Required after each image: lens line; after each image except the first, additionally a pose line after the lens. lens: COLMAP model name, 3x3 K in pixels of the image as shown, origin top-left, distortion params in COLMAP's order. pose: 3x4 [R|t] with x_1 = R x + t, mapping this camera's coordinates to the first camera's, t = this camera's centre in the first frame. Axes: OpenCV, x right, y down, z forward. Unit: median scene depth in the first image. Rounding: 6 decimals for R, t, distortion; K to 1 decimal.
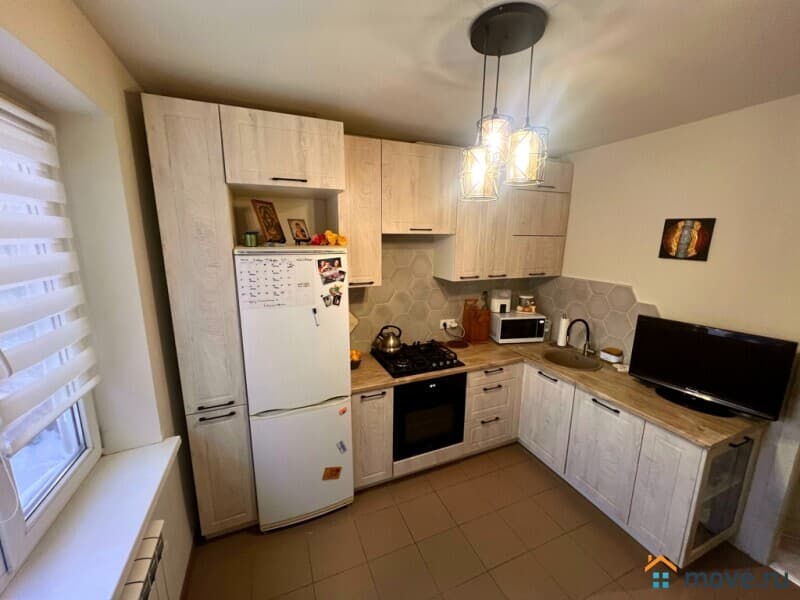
lens RADIAL K [[318.9, 0, 397.4], [0, 318.9, 300.8], [0, 0, 1]] dist [-0.000842, 0.000009]
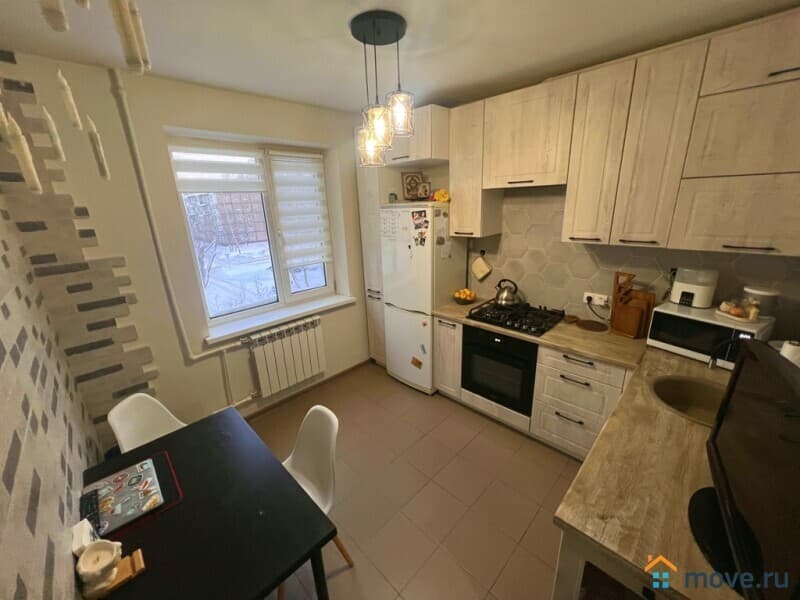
lens RADIAL K [[318.9, 0, 394.2], [0, 318.9, 300.5], [0, 0, 1]] dist [-0.000842, 0.000009]
pose [[0.370383, 0.260133, -0.891710, 0.905545], [-0.143000, 0.964510, 0.221974, -0.038726], [0.917806, 0.045299, 0.394437, 0.294867]]
